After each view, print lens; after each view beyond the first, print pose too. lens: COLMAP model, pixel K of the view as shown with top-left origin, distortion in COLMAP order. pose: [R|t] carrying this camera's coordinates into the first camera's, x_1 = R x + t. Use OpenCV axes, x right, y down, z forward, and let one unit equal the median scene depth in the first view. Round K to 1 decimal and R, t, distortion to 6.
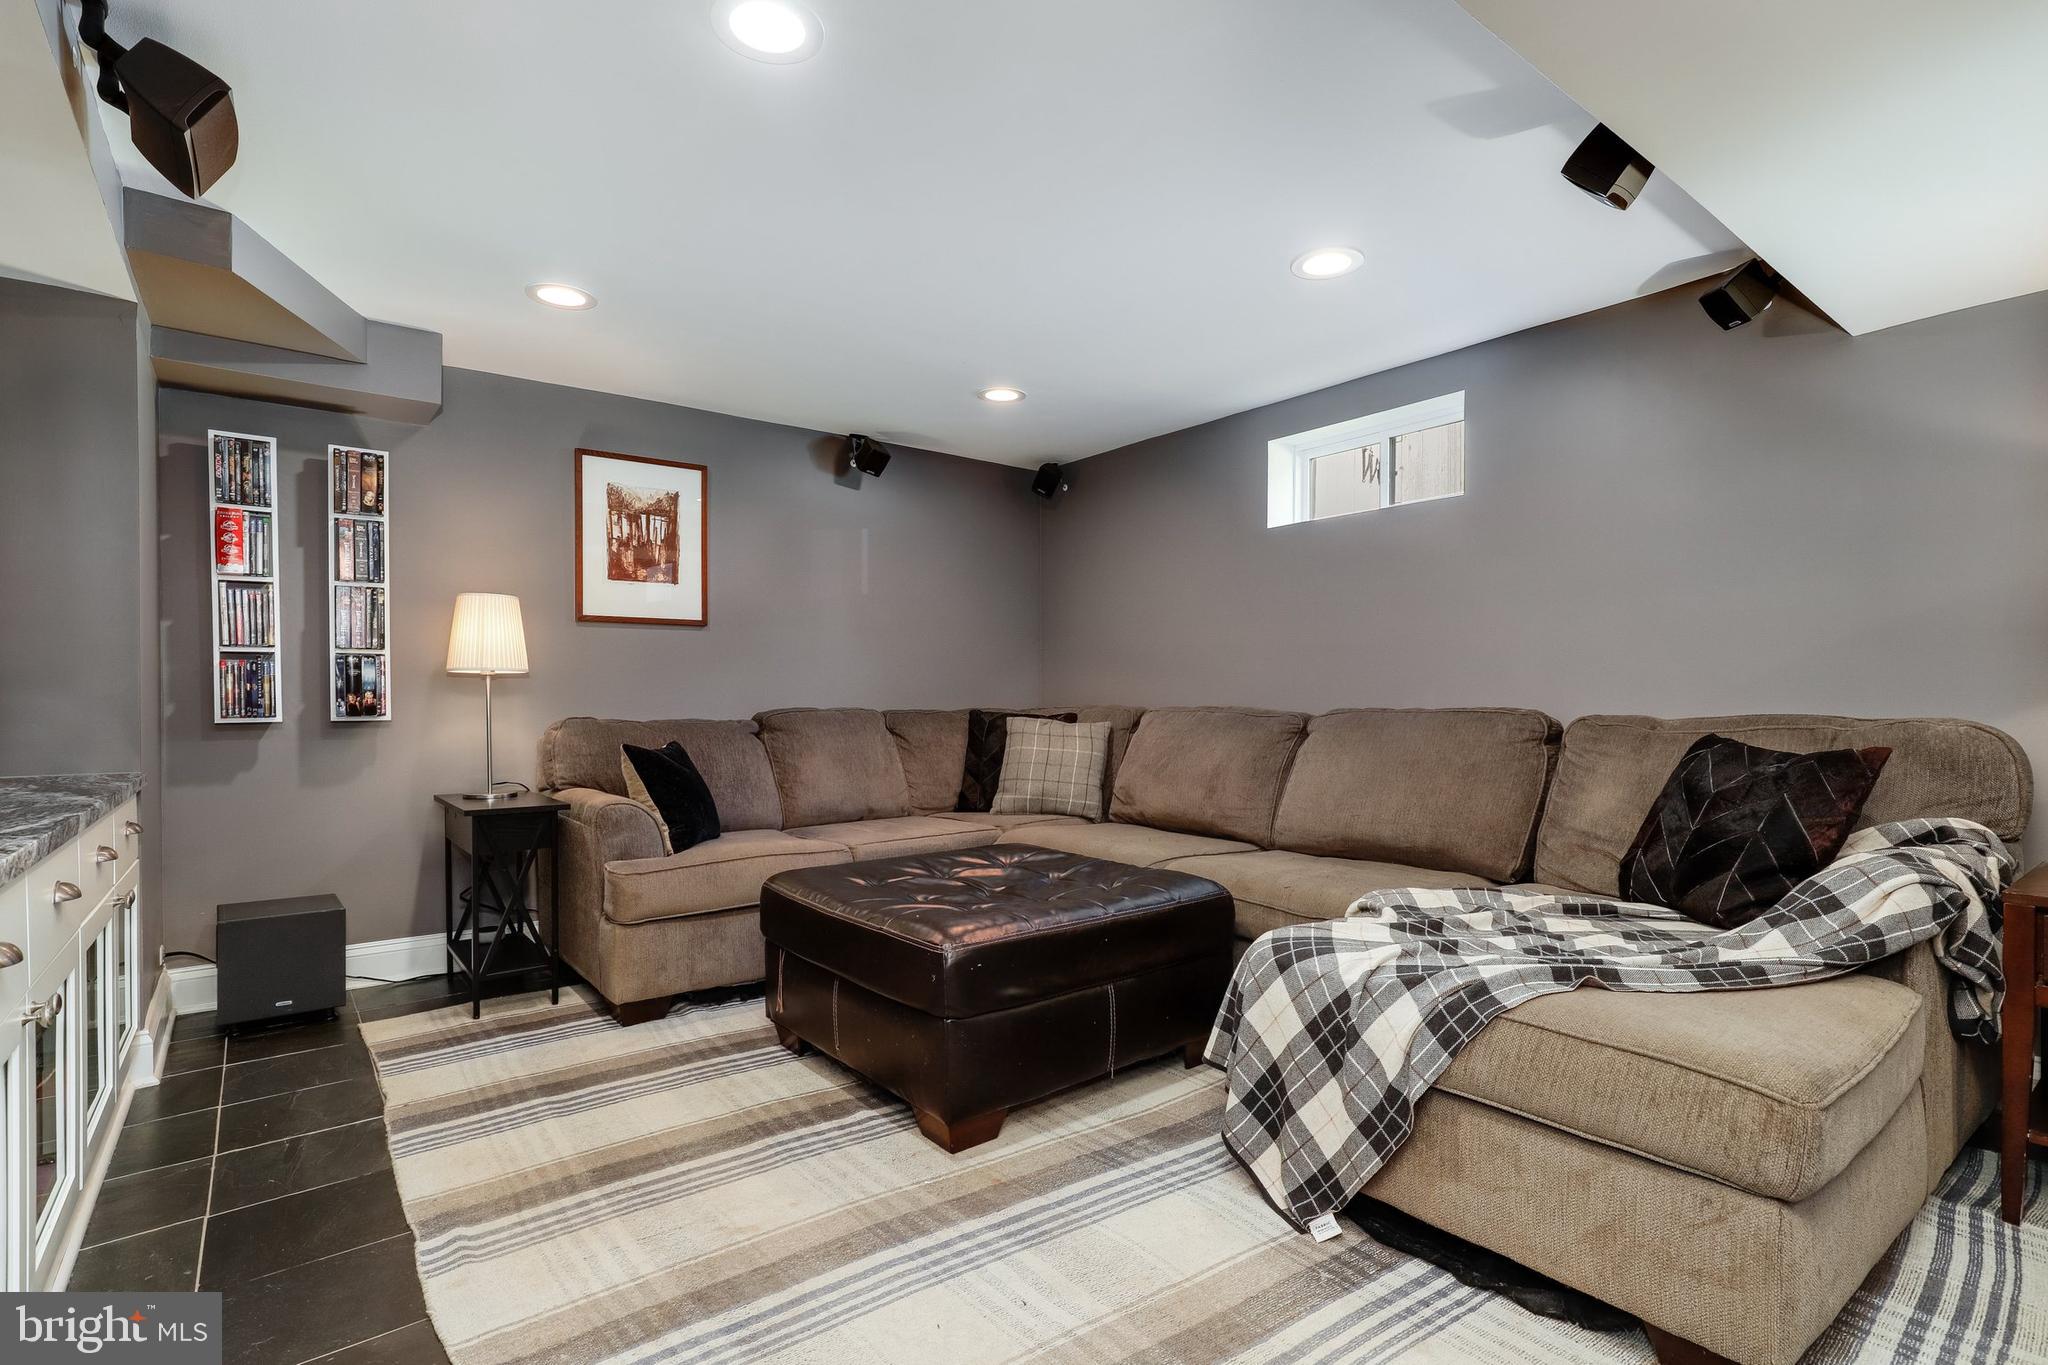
lens RADIAL K [[987.0, 0, 1020.7], [0, 987.0, 699.3], [0, 0, 1]] dist [-0.005203, 0.000455]
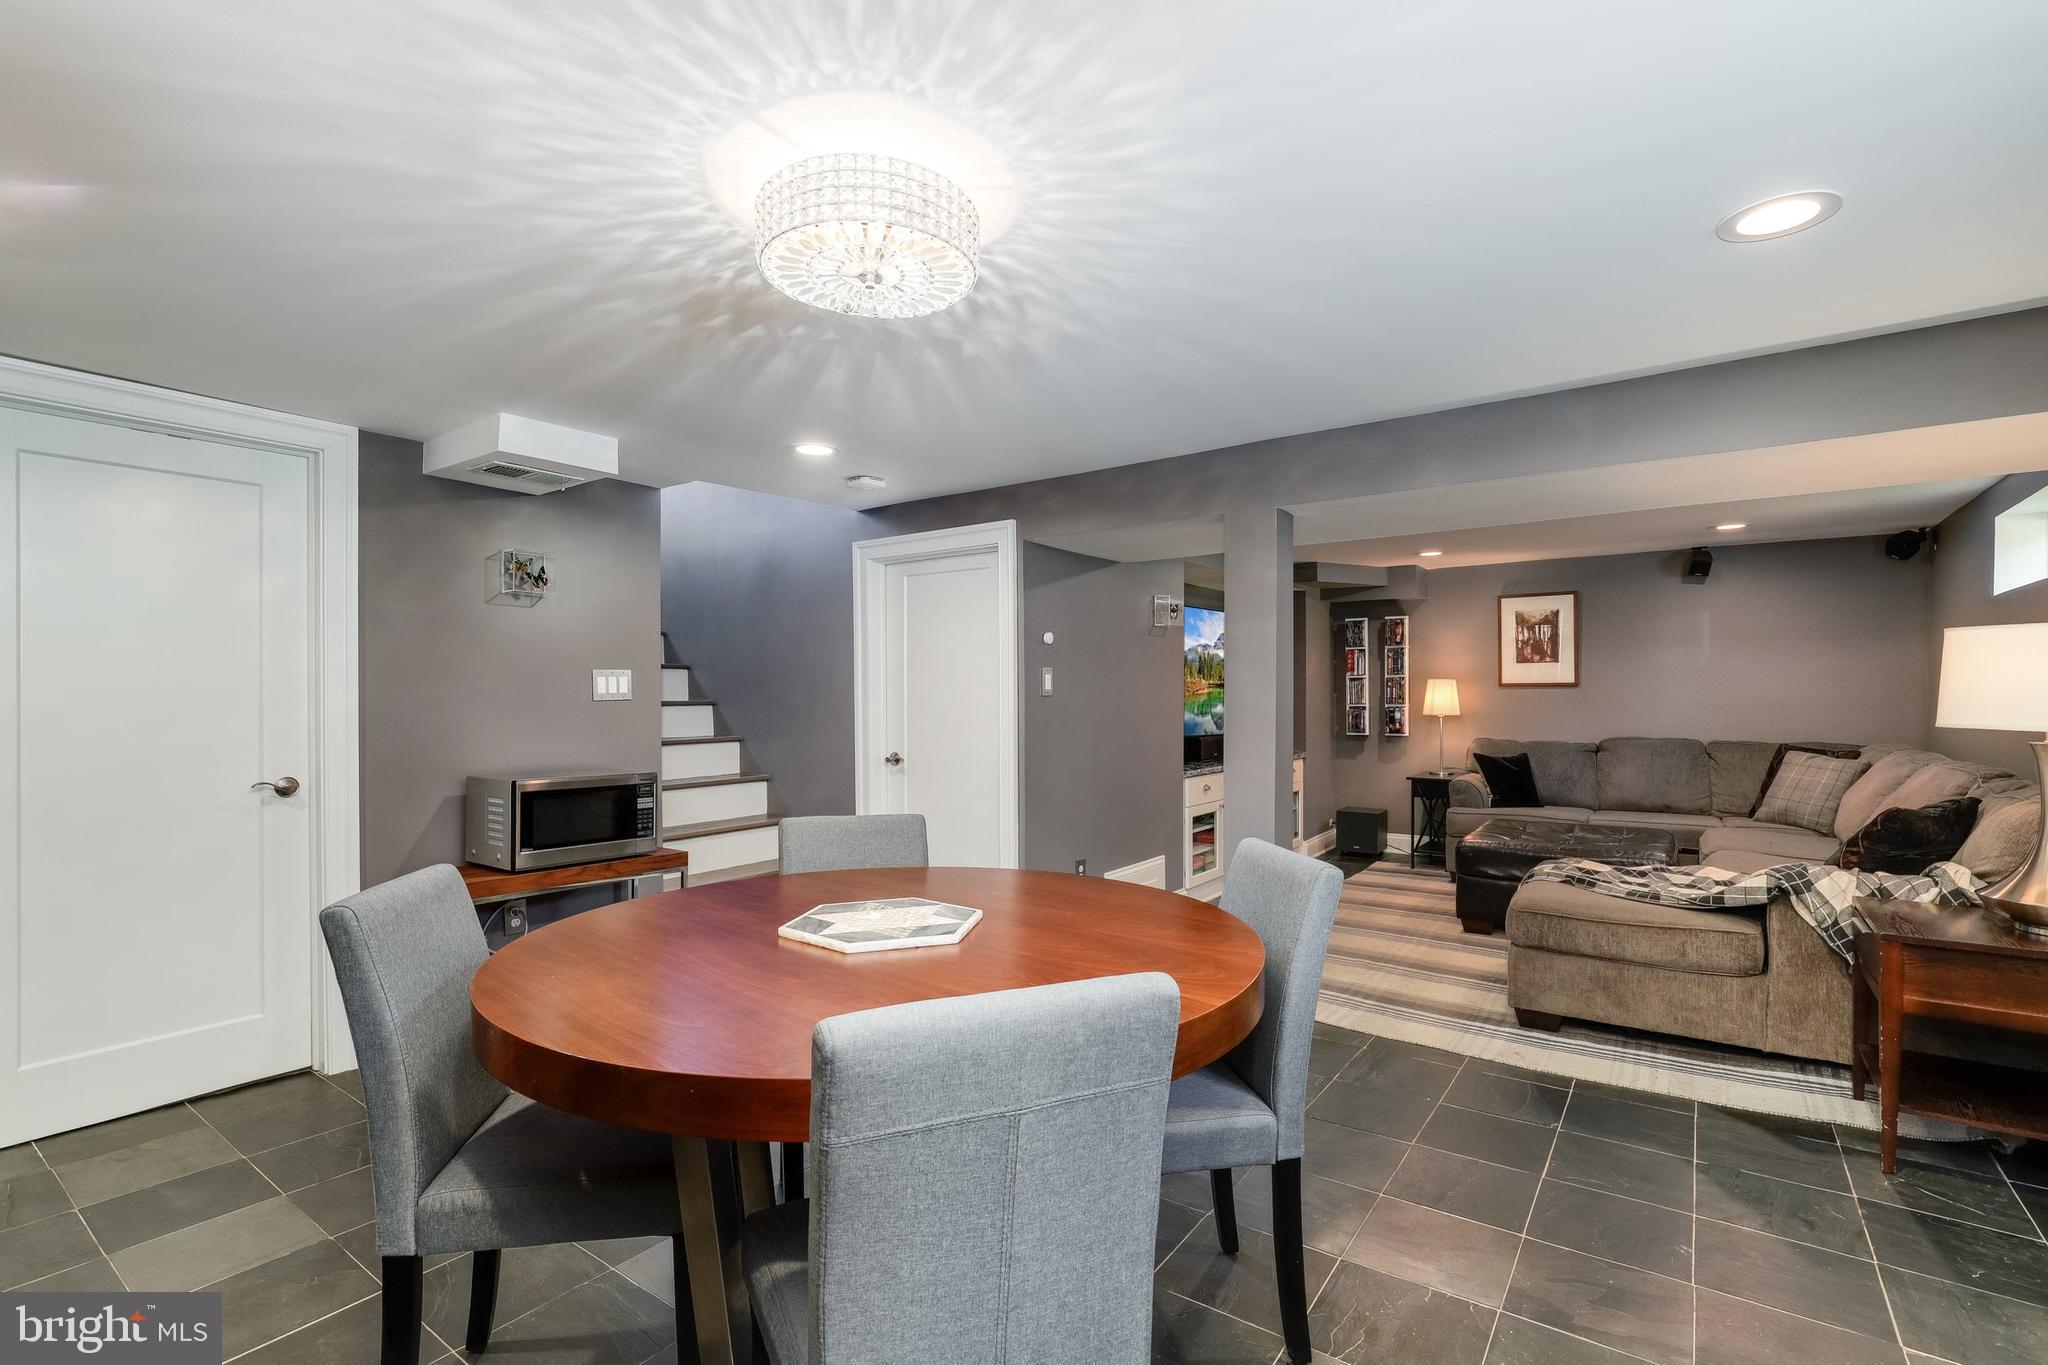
lens RADIAL K [[932.1, 0, 1055.0], [0, 932.1, 692.3], [0, 0, 1]] dist [-0.007114, 0.002485]
pose [[0.303044, 0.000164, -0.952976, 0.990017], [-0.001008, 0.999999, -0.000148, -0.067030], [0.952976, 0.001006, 0.303044, -0.352998]]
